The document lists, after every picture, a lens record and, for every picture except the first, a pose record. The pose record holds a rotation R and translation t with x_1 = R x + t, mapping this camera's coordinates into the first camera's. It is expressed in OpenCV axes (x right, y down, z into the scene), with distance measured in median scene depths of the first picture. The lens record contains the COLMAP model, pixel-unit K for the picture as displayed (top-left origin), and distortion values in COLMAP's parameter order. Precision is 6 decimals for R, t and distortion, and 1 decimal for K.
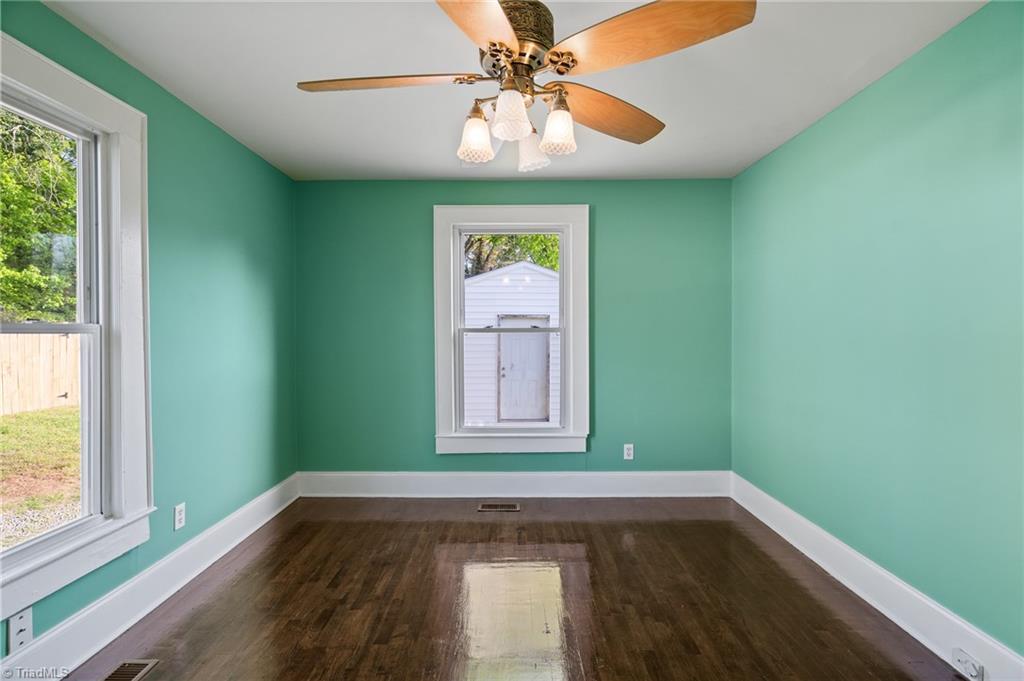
lens RADIAL K [[466.9, 0, 513.1], [0, 466.9, 340.3], [0, 0, 1]] dist [0.001682, 0.001351]
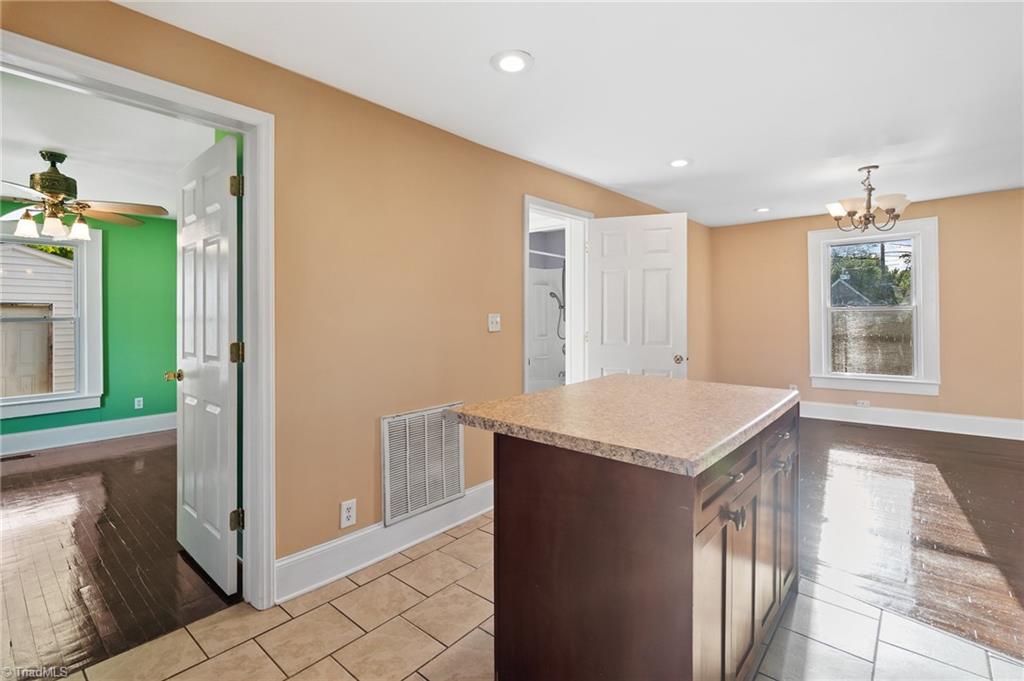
lens RADIAL K [[466.9, 0, 512.1], [0, 466.9, 335.0], [0, 0, 1]] dist [0.001682, 0.001351]
pose [[0.646800, -0.003936, 0.762649, -0.112315], [0.003641, 0.999991, 0.002073, 0.026711], [-0.762651, 0.001436, 0.646809, -0.833702]]
